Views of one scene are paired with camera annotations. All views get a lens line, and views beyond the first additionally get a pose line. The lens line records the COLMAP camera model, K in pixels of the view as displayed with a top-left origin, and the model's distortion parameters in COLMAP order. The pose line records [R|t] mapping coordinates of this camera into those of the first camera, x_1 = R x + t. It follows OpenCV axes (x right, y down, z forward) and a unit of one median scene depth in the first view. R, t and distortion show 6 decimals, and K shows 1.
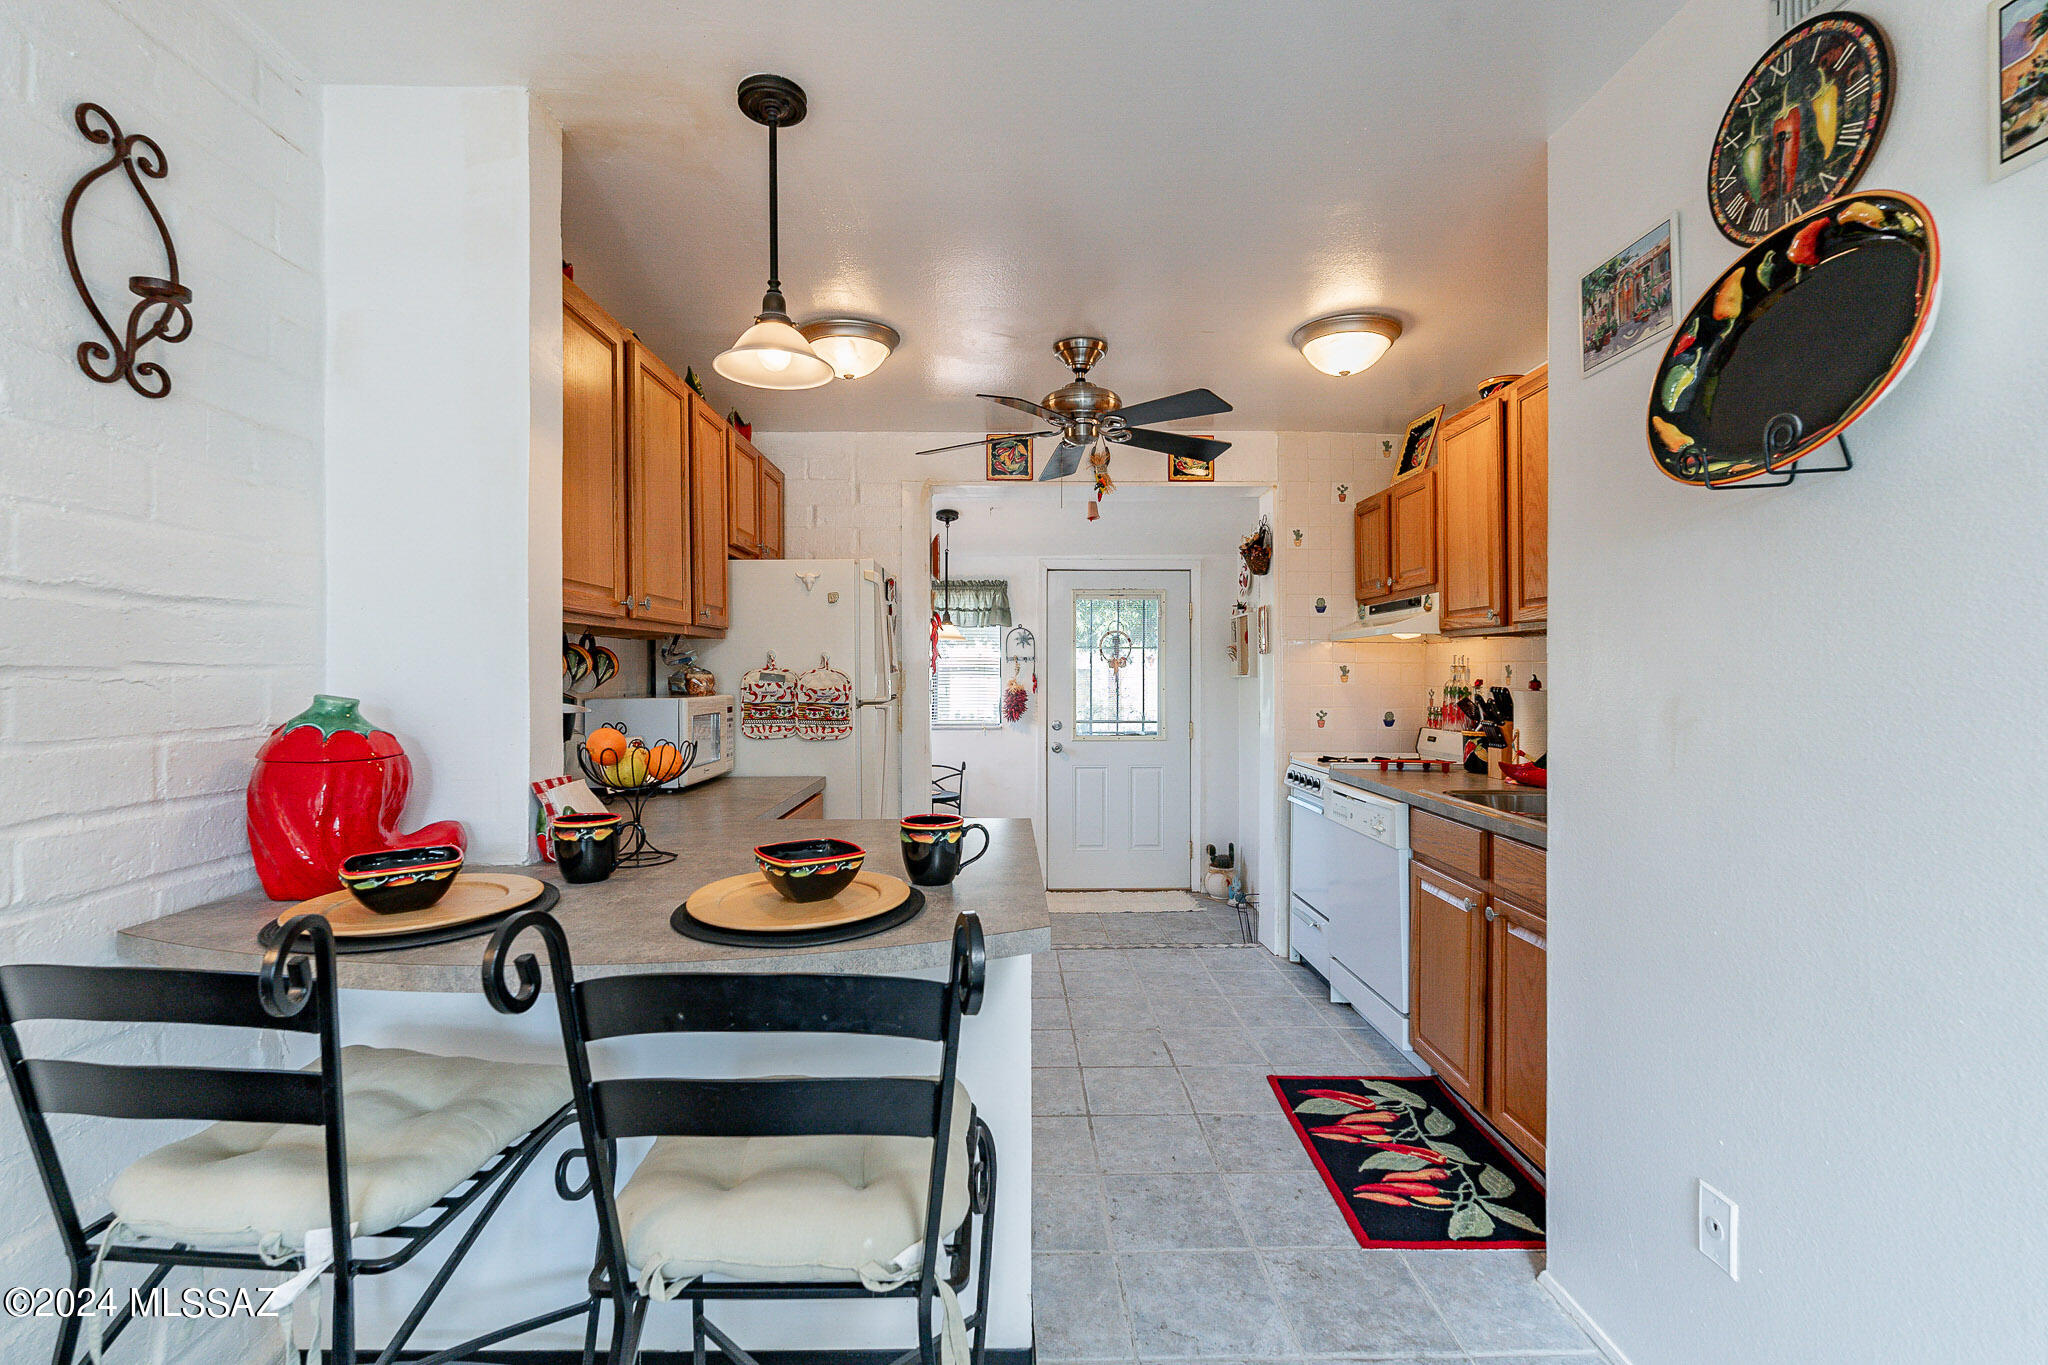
lens RADIAL K [[903.6, 0, 1019.9], [0, 903.6, 669.2], [0, 0, 1]] dist [-0.006300, 0.001843]
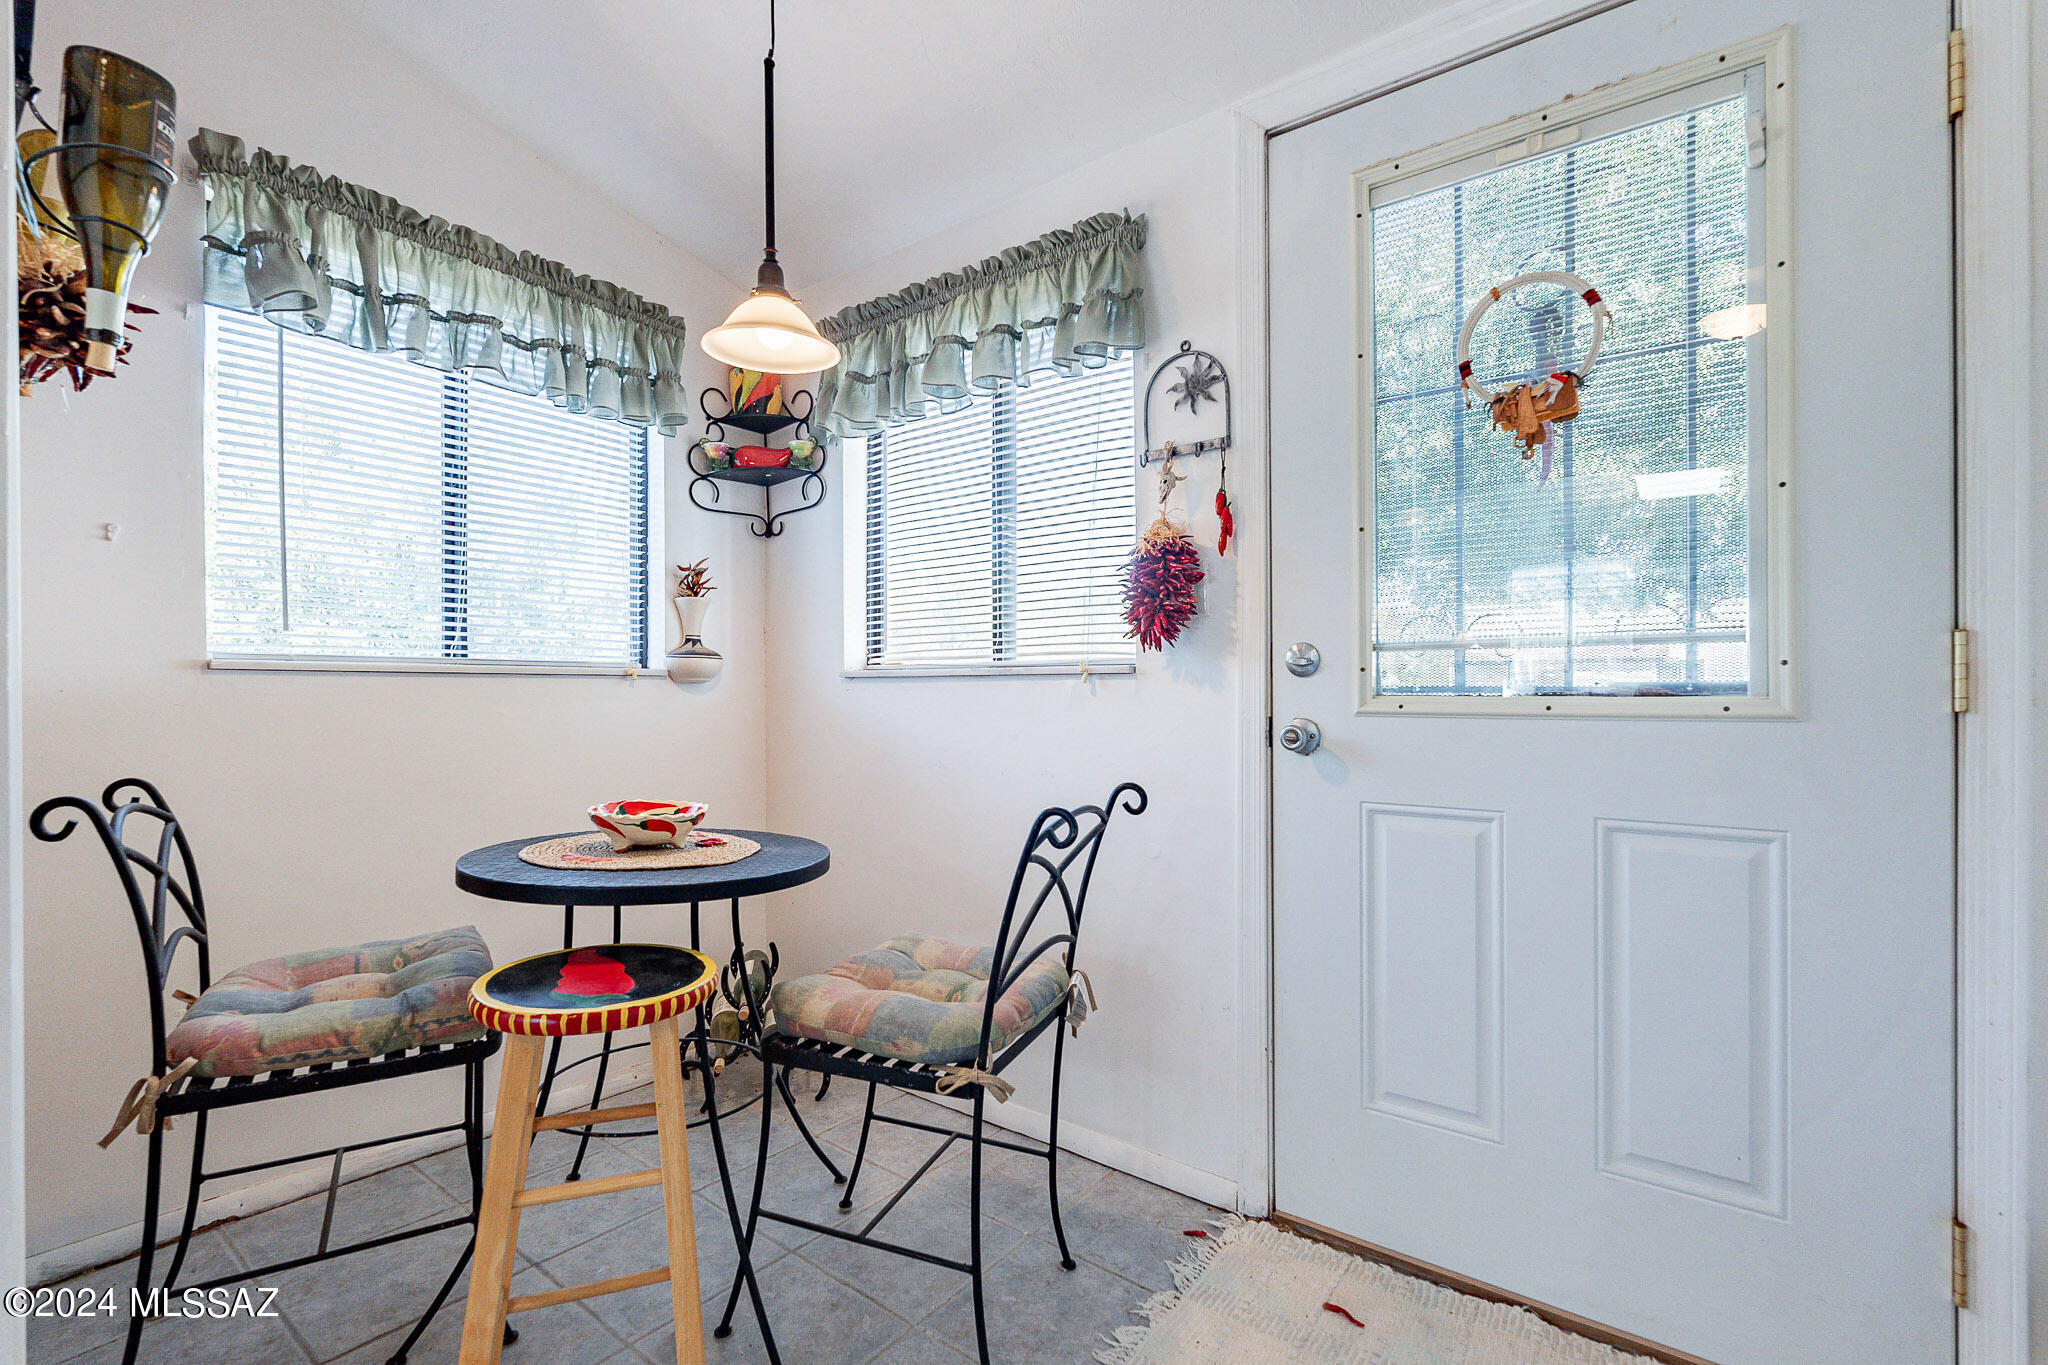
lens RADIAL K [[903.6, 0, 1018.0], [0, 903.6, 684.8], [0, 0, 1]] dist [-0.006300, 0.001843]
pose [[0.781232, -0.003901, -0.624228, 0.277239], [0.012660, 0.999874, 0.009595, 0.121993], [0.624112, -0.015399, 0.781183, 1.316672]]
